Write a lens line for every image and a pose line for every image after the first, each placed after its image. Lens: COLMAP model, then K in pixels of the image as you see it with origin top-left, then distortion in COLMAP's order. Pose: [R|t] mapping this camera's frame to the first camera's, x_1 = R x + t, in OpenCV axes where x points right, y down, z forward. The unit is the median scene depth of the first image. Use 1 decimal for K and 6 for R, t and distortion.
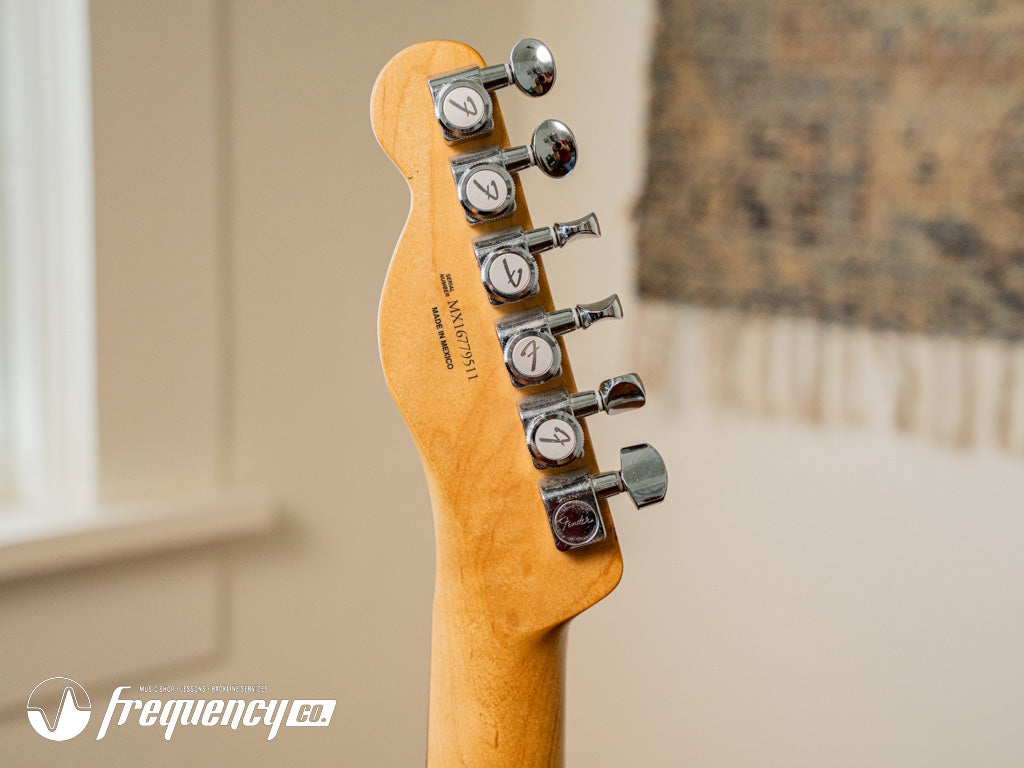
lens RADIAL K [[1696.6, 0, 512.0], [0, 1696.6, 384.0], [0, 0, 1]] dist [0.019569, 0.257316]
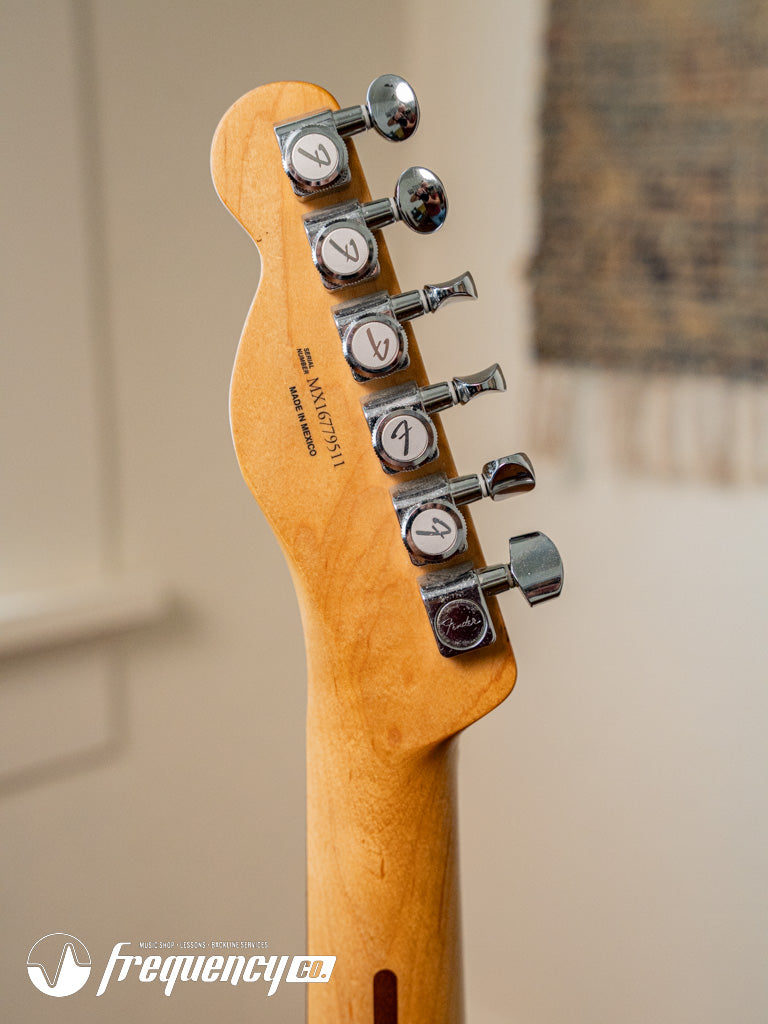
lens RADIAL K [[1696.6, 0, 384.0], [0, 1696.6, 512.0], [0, 0, 1]] dist [0.019569, 0.257316]
pose [[0.999037, -0.038491, -0.021062, 0.018015], [0.039229, 0.998588, 0.035819, -0.009838], [0.019654, -0.036611, 0.999136, 0.116084]]
